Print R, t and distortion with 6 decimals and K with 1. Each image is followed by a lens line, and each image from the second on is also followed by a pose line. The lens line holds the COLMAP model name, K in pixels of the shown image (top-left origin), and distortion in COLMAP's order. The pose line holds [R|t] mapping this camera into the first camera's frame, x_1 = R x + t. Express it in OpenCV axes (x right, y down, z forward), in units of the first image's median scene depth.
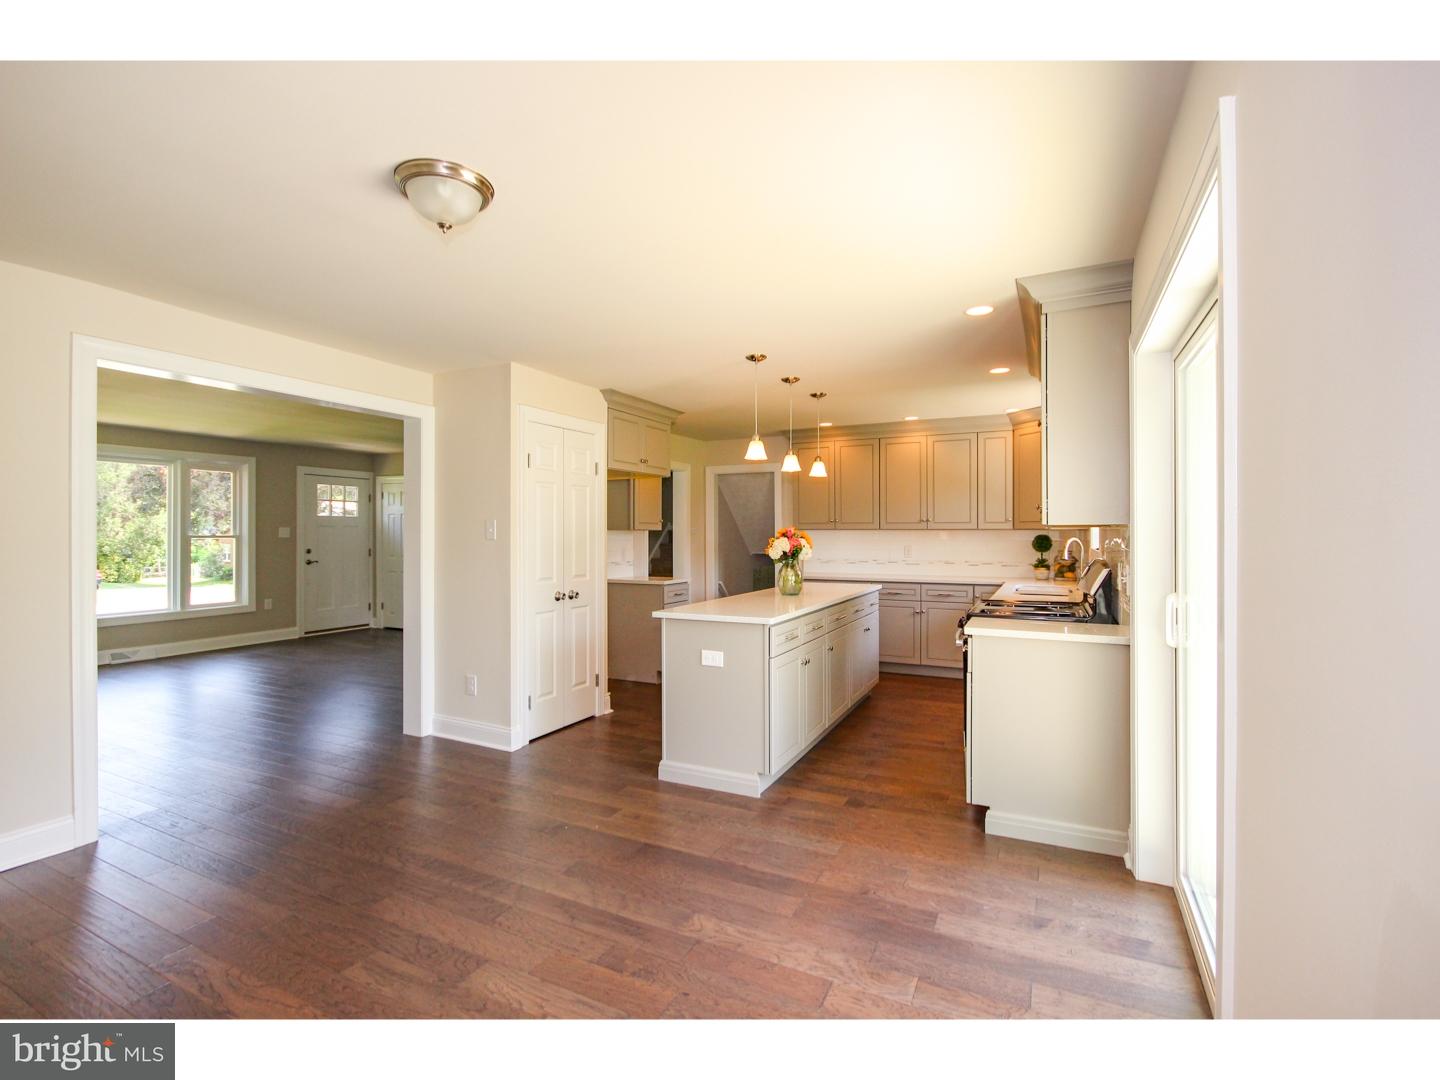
lens RADIAL K [[674.0, 0, 721.6], [0, 674.0, 532.9], [0, 0, 1]] dist [0.000185, 0.000138]
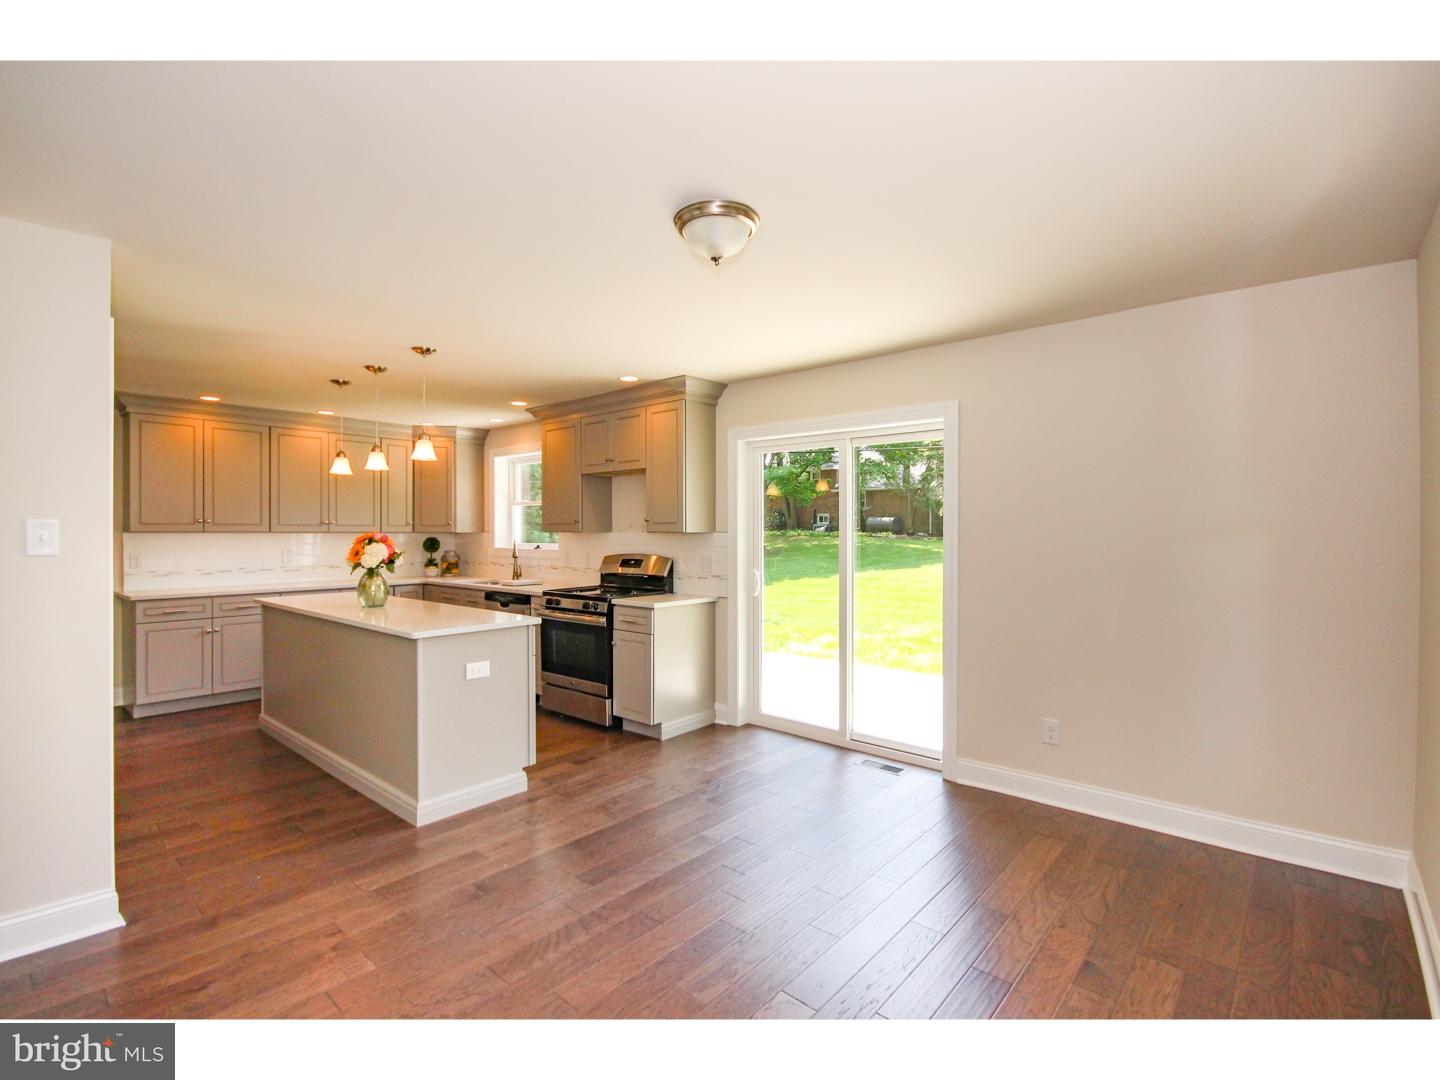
lens RADIAL K [[674.0, 0, 721.6], [0, 674.0, 532.9], [0, 0, 1]] dist [0.000185, 0.000138]
pose [[0.248731, -0.002299, 0.968570, -0.859864], [-0.001410, 0.999995, 0.002736, -0.013712], [-0.968572, -0.002046, 0.248727, 0.426561]]
